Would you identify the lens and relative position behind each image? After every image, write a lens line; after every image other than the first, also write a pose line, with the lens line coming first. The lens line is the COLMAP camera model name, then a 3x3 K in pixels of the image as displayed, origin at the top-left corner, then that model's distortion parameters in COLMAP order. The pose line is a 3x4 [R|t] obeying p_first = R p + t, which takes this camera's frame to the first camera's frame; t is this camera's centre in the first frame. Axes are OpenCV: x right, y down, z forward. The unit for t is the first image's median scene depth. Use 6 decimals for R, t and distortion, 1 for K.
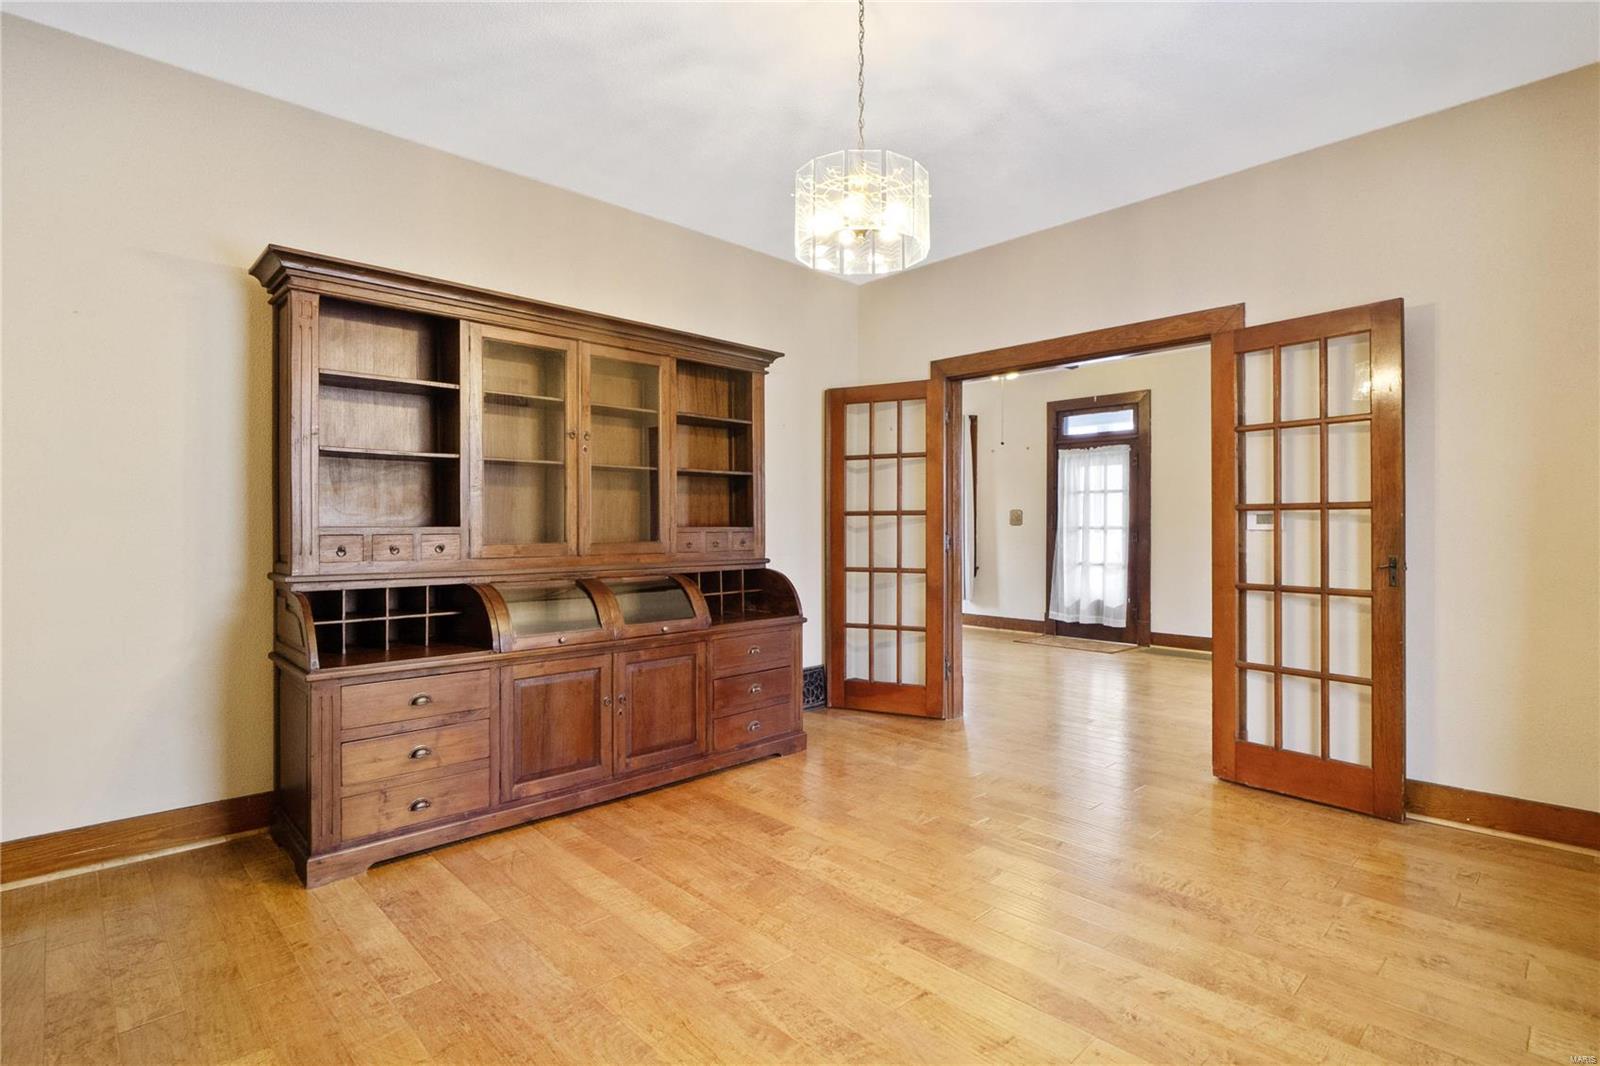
lens RADIAL K [[787.1, 0, 806.3], [0, 787.1, 523.0], [0, 0, 1]] dist [0.000023, 0.000772]
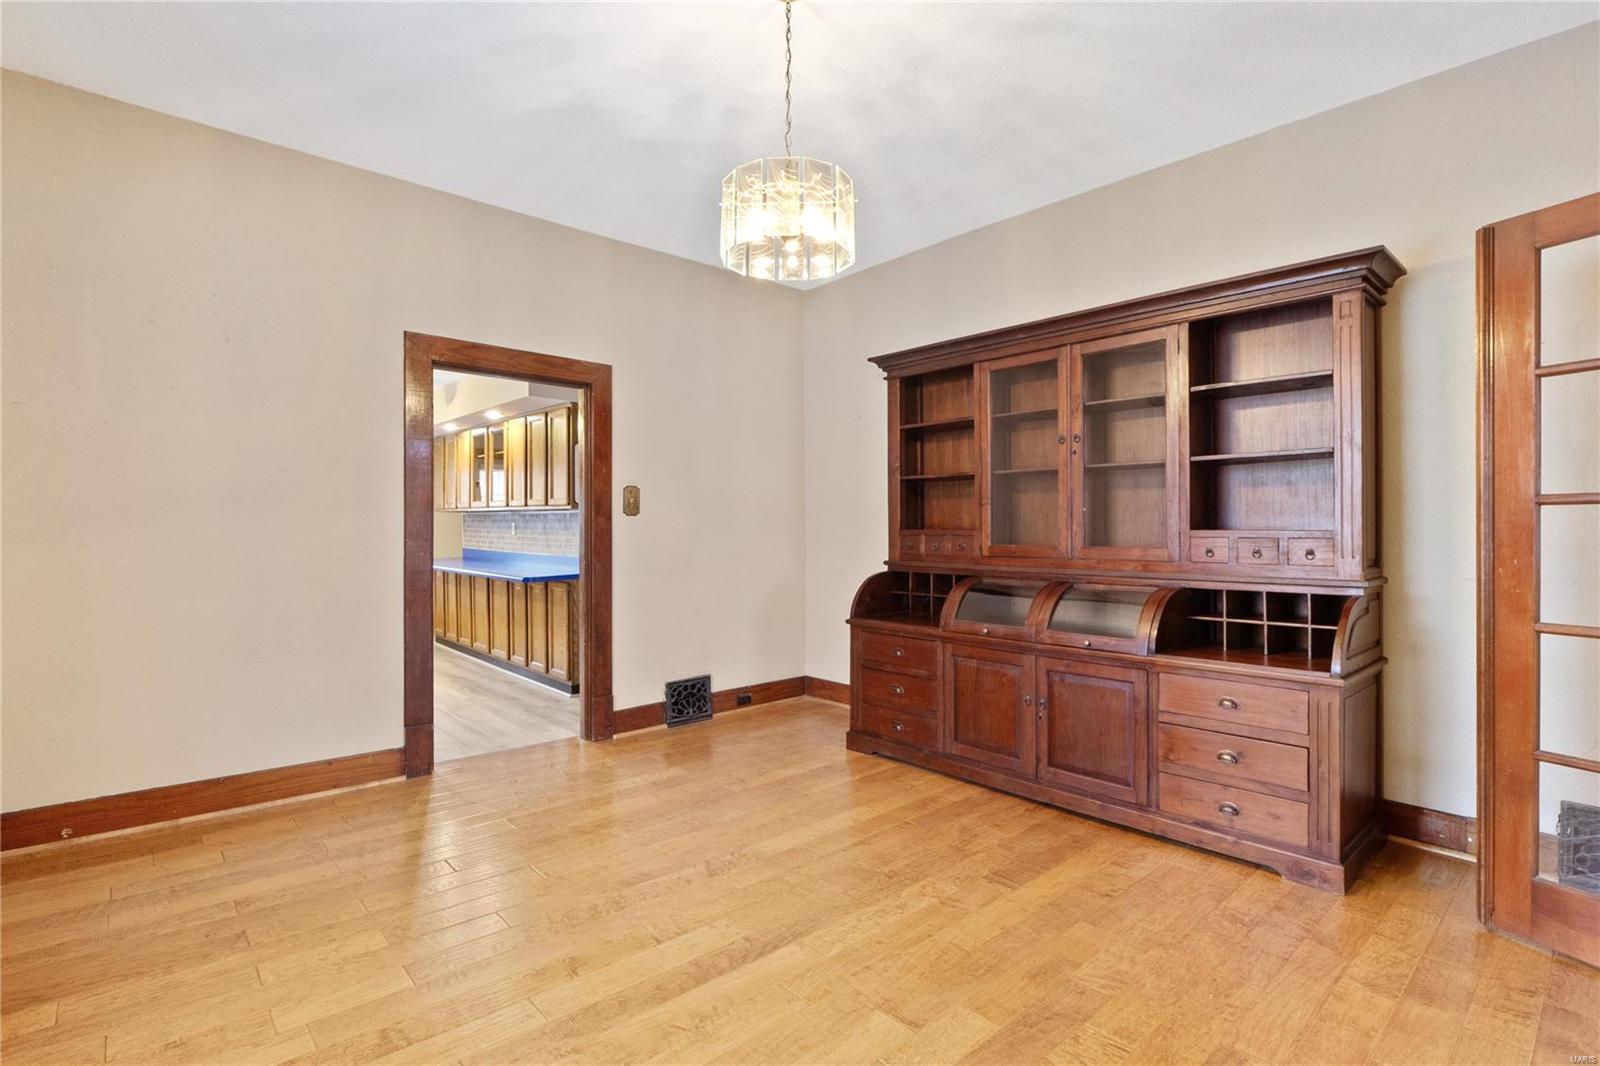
lens RADIAL K [[765.5, 0, 820.0], [0, 765.5, 534.2], [0, 0, 1]] dist [0.001986, -0.000150]
pose [[-0.026322, 0.005785, -0.999637, 0.770579], [0.004981, 0.999972, 0.005656, 0.002940], [0.999641, -0.004830, -0.026350, 0.781384]]
